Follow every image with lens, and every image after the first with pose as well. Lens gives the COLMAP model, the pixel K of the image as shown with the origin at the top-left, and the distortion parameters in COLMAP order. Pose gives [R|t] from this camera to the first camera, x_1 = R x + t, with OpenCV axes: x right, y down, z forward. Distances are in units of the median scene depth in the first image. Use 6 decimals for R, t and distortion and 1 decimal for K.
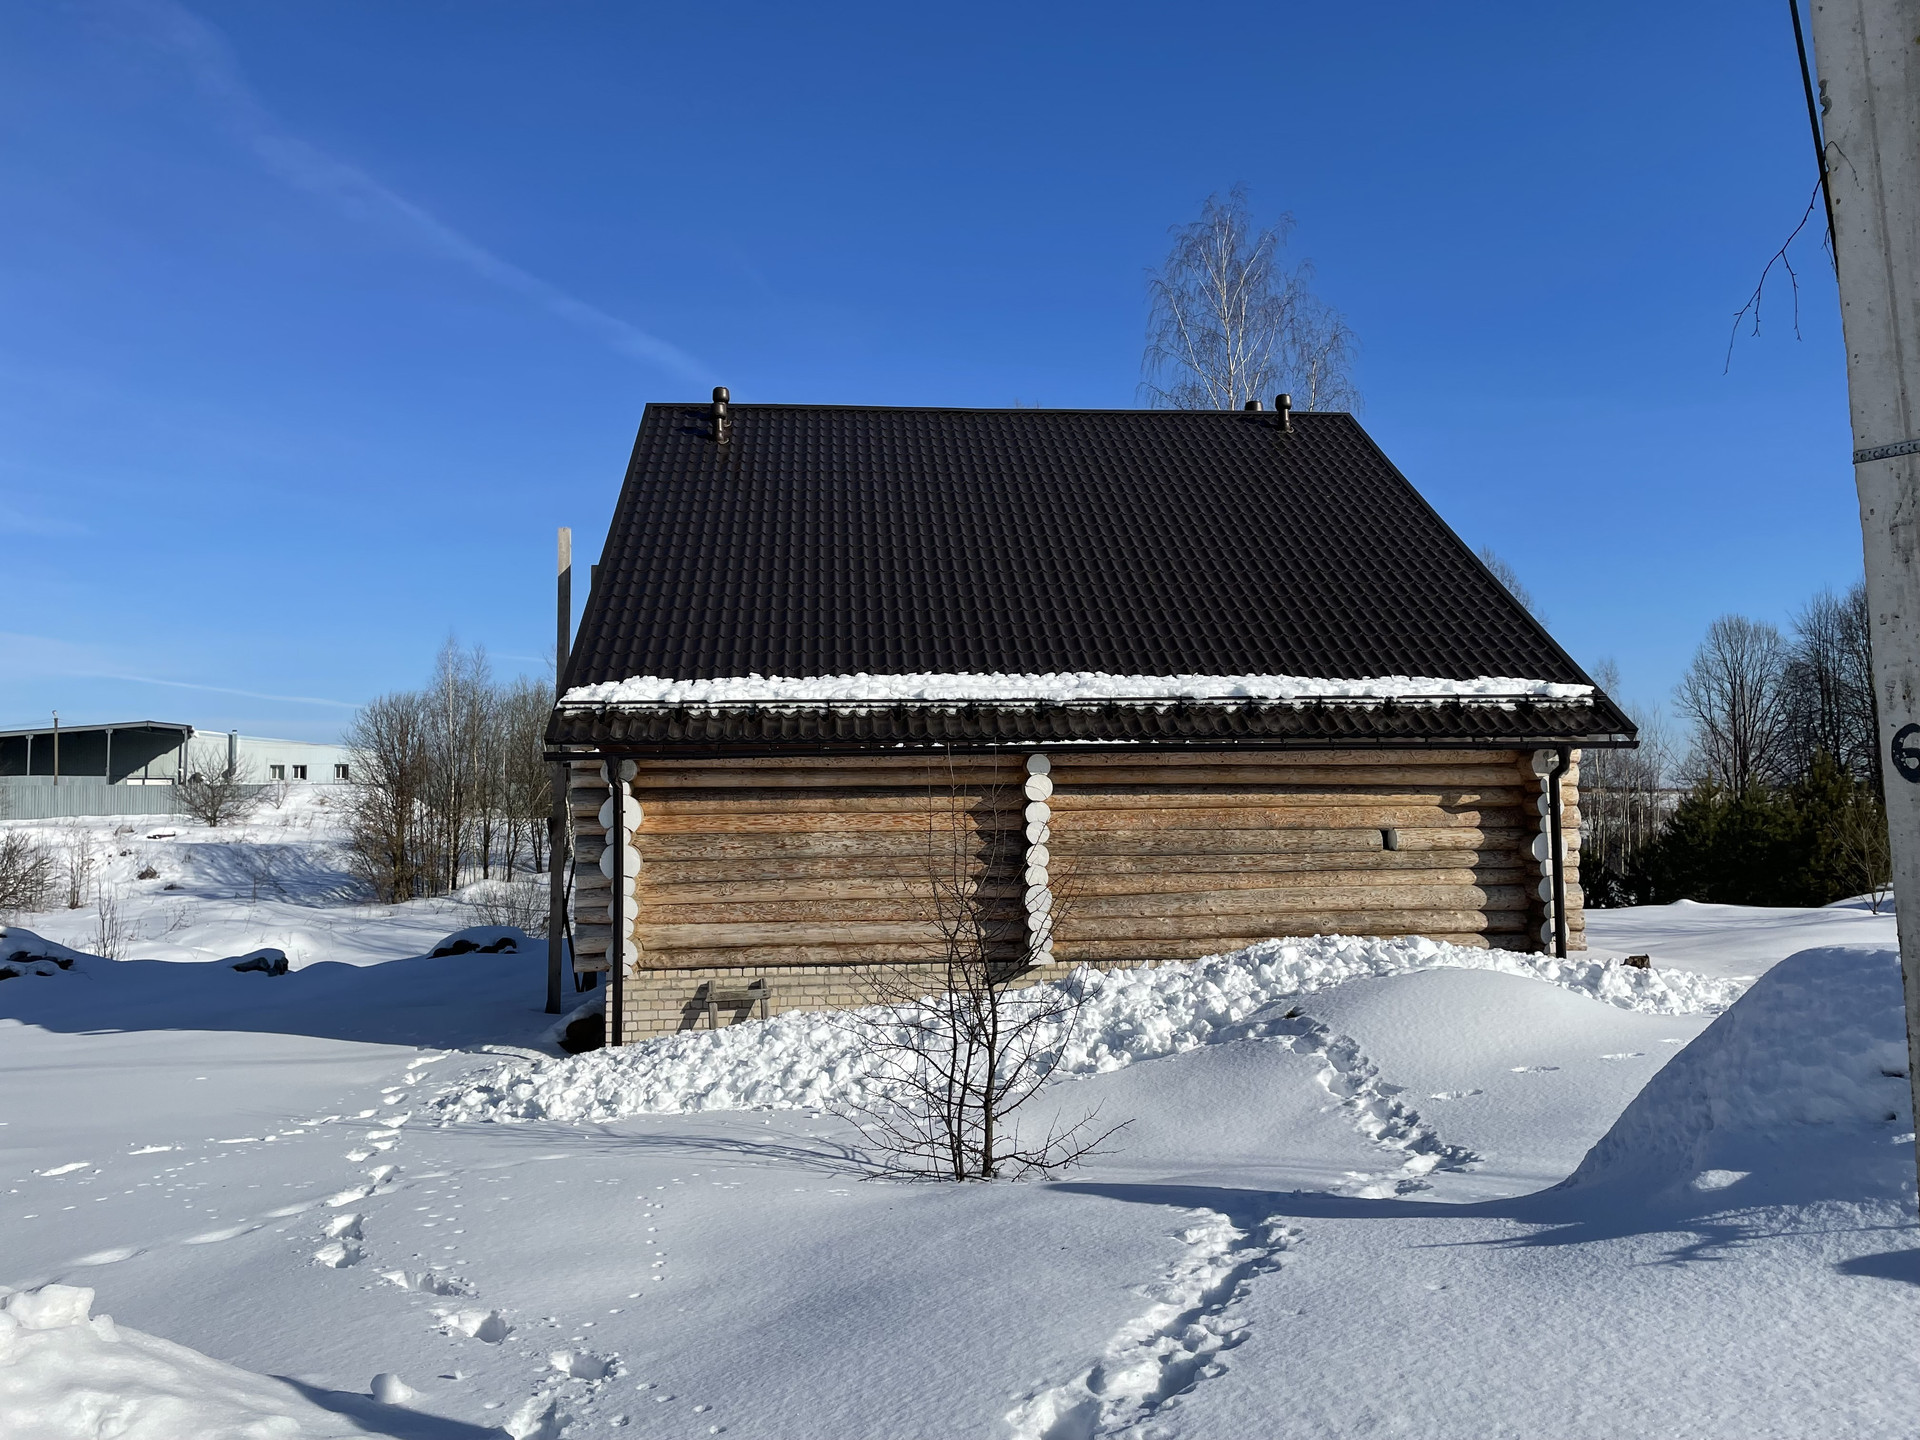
lens RADIAL K [[1430.9, 0, 956.5], [0, 1430.9, 718.5], [0, 0, 1]] dist [0.072550, -0.081474]
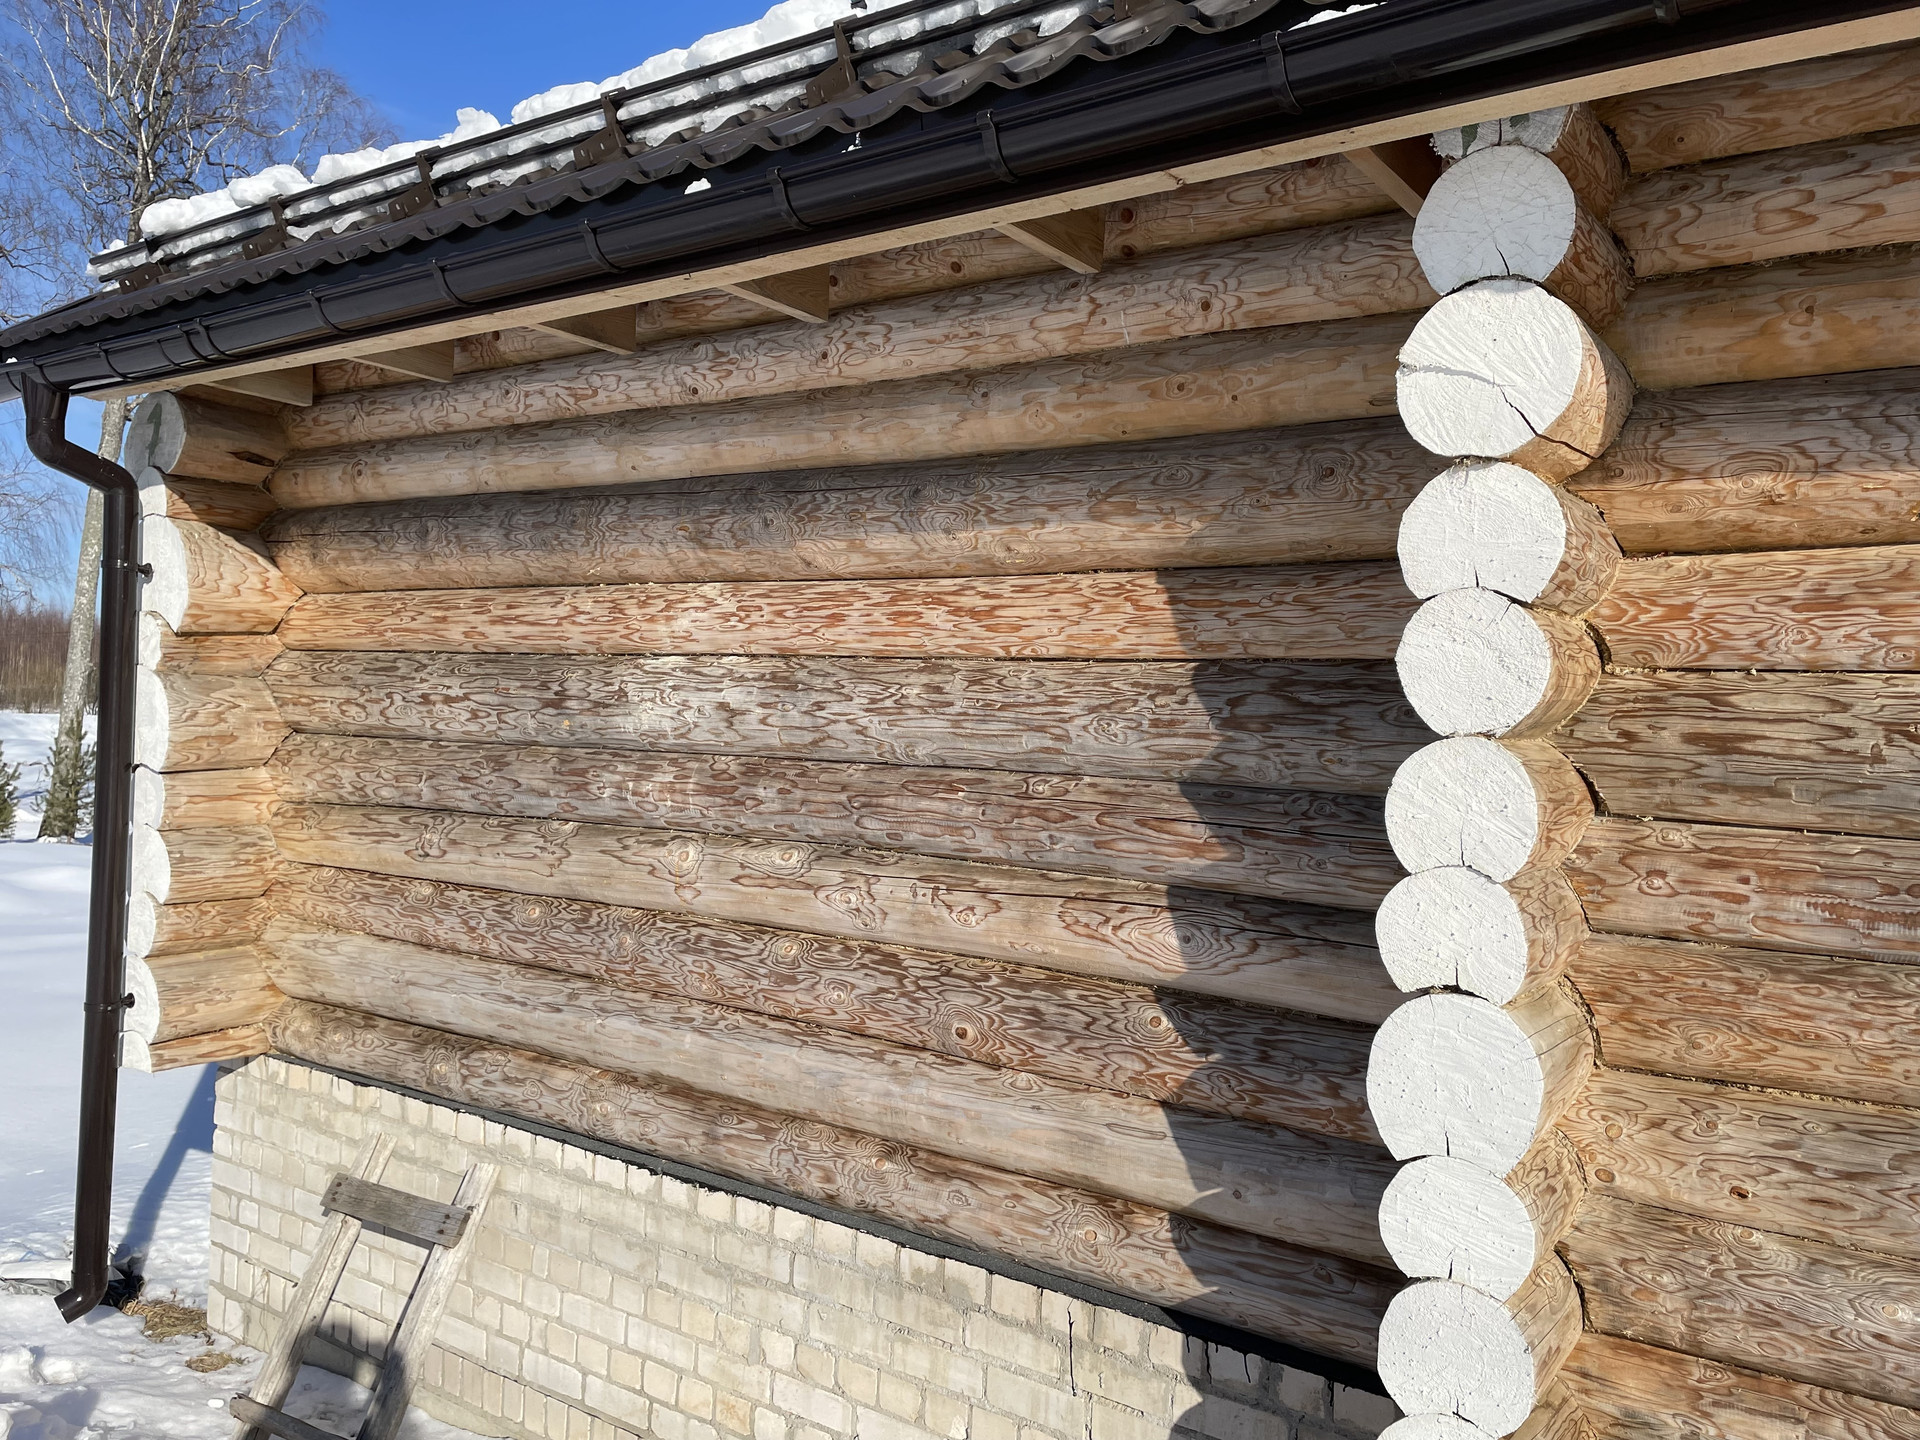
lens RADIAL K [[1430.9, 0, 951.7], [0, 1430.9, 728.5], [0, 0, 1]] dist [0.072550, -0.081474]
pose [[0.774308, 0.043245, -0.631330, 0.111509], [-0.025329, 0.998981, 0.037364, 0.081707], [0.632302, -0.012940, 0.774614, 0.830685]]
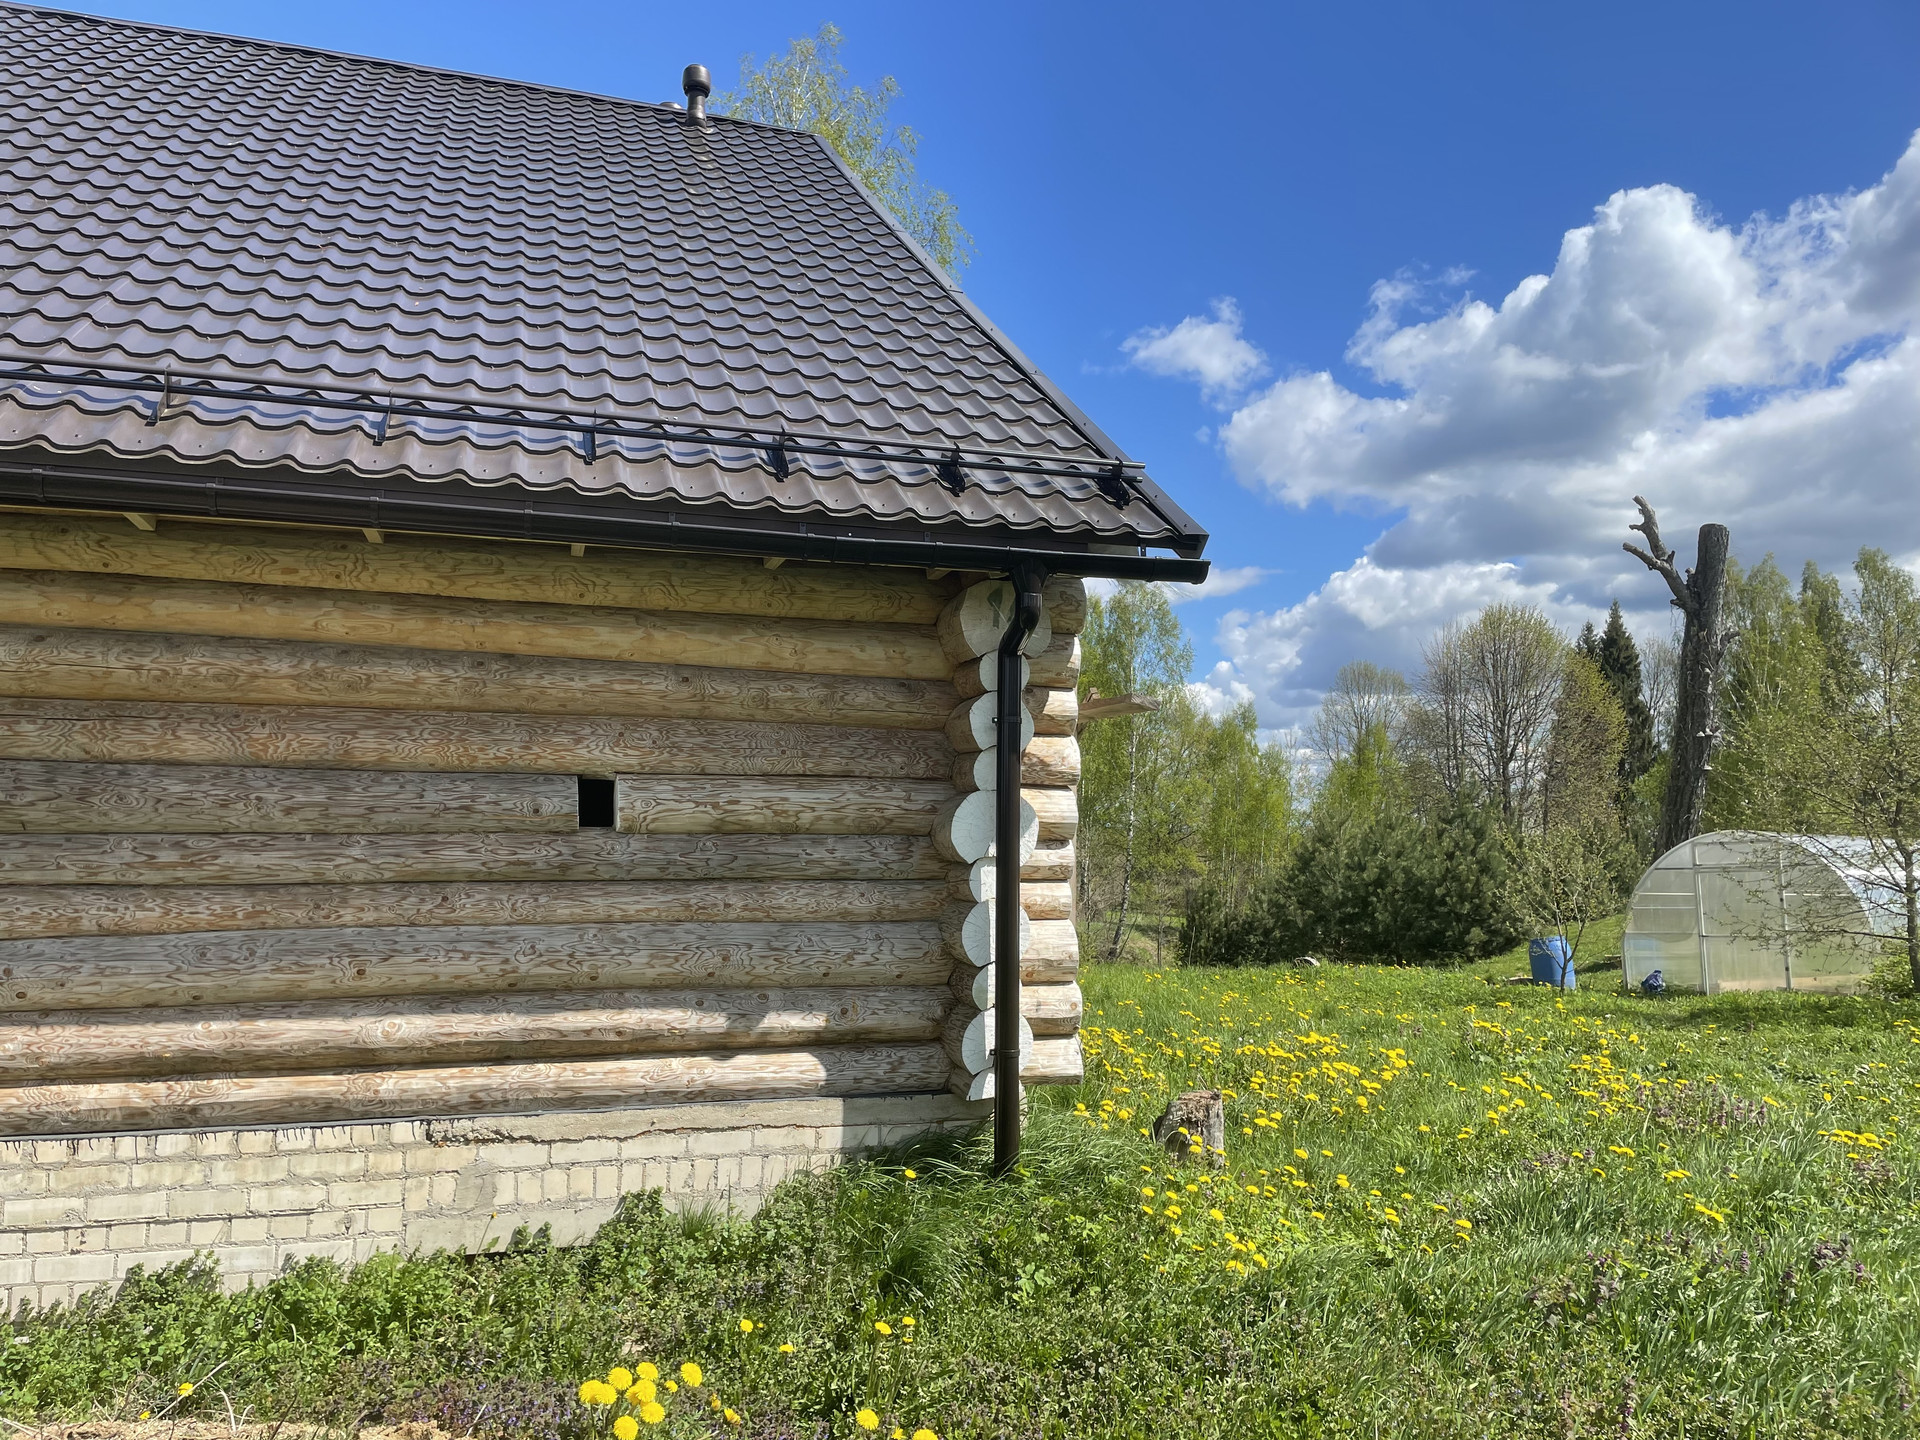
lens RADIAL K [[1430.9, 0, 968.6], [0, 1430.9, 711.0], [0, 0, 1]] dist [0.072550, -0.081474]
pose [[0.973295, 0.040111, 0.226028, 0.316383], [-0.031878, 0.998693, -0.039956, 0.073836], [-0.227335, 0.031684, 0.973301, 0.624400]]
